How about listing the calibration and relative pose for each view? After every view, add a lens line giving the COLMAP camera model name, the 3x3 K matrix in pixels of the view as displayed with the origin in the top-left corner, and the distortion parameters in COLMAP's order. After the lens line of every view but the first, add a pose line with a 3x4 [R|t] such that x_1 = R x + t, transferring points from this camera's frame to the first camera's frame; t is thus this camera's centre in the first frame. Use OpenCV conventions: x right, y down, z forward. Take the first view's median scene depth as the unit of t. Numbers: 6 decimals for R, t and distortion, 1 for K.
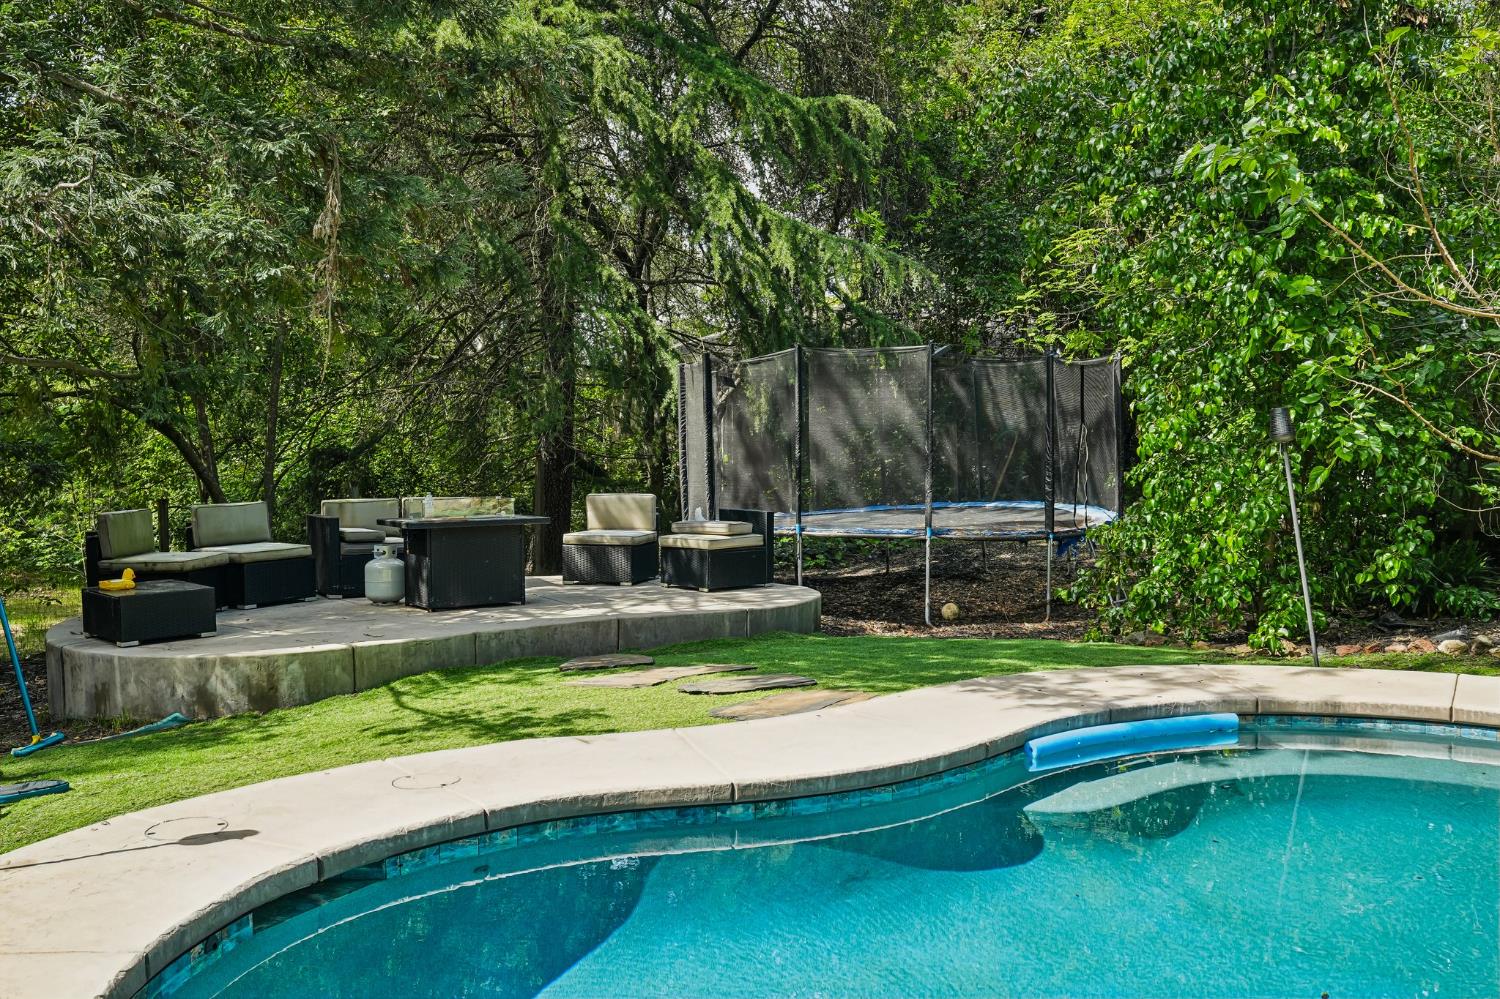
lens RADIAL K [[1393.3, 0, 750.0], [0, 1393.3, 499.5], [0, 0, 1]] dist [0.013285, 0.005239]
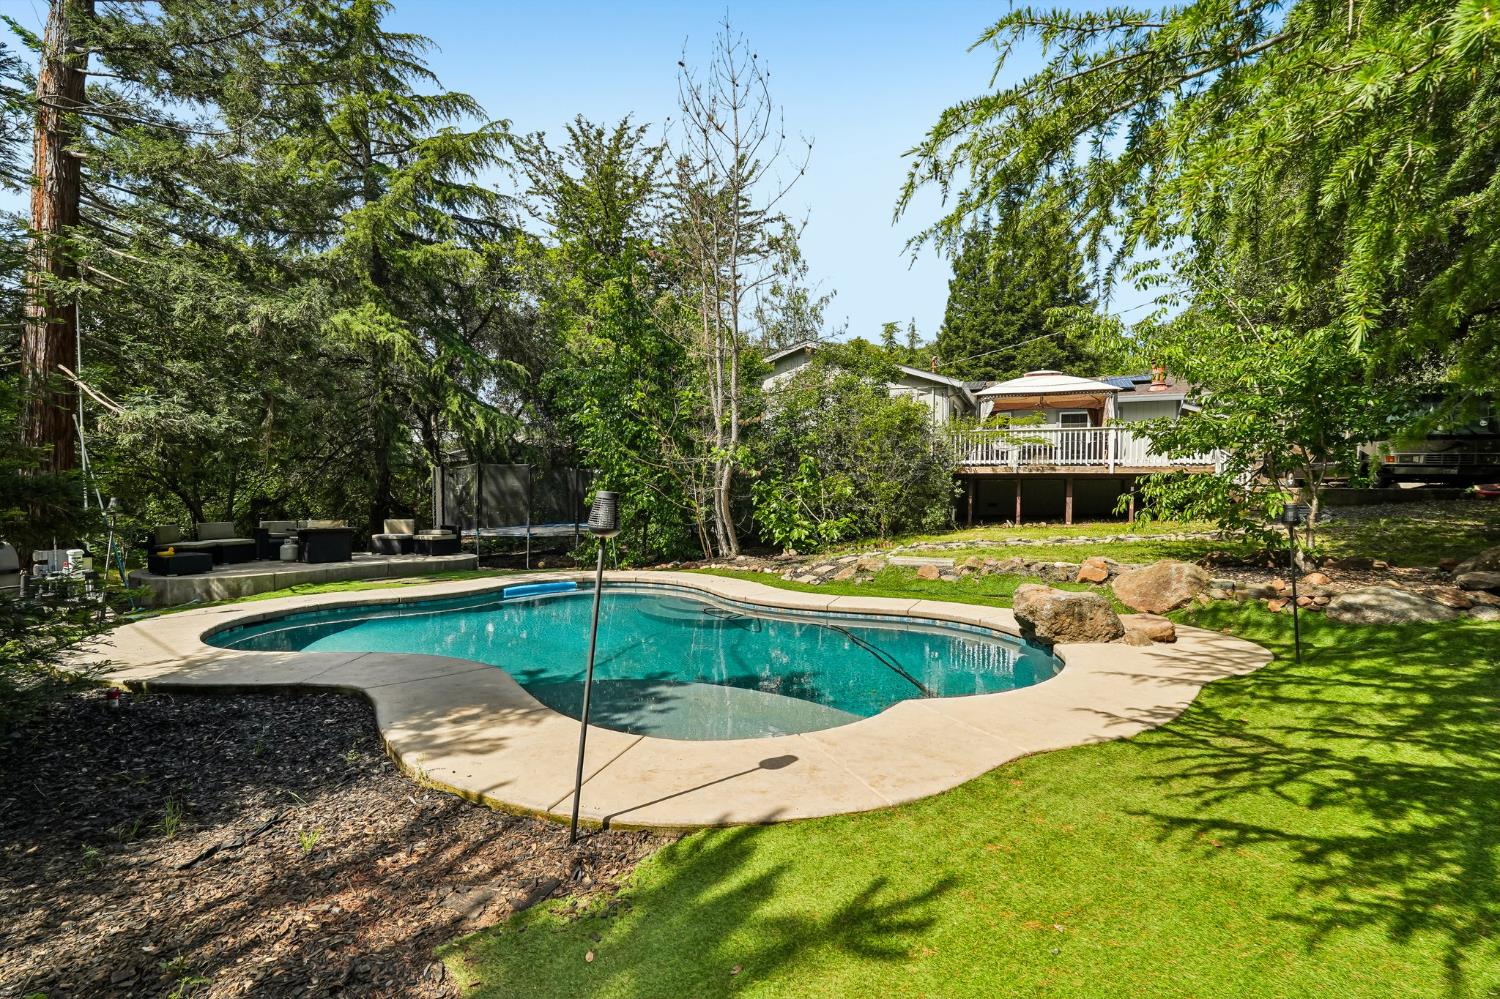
lens RADIAL K [[662.8, 0, 753.7], [0, 662.8, 500.4], [0, 0, 1]] dist [-0.016567, 0.009468]
pose [[0.938387, 0.011944, 0.345381, 0.116181], [0.000638, 0.999341, -0.036292, 0.007098], [-0.345587, 0.034276, 0.937761, -0.419128]]
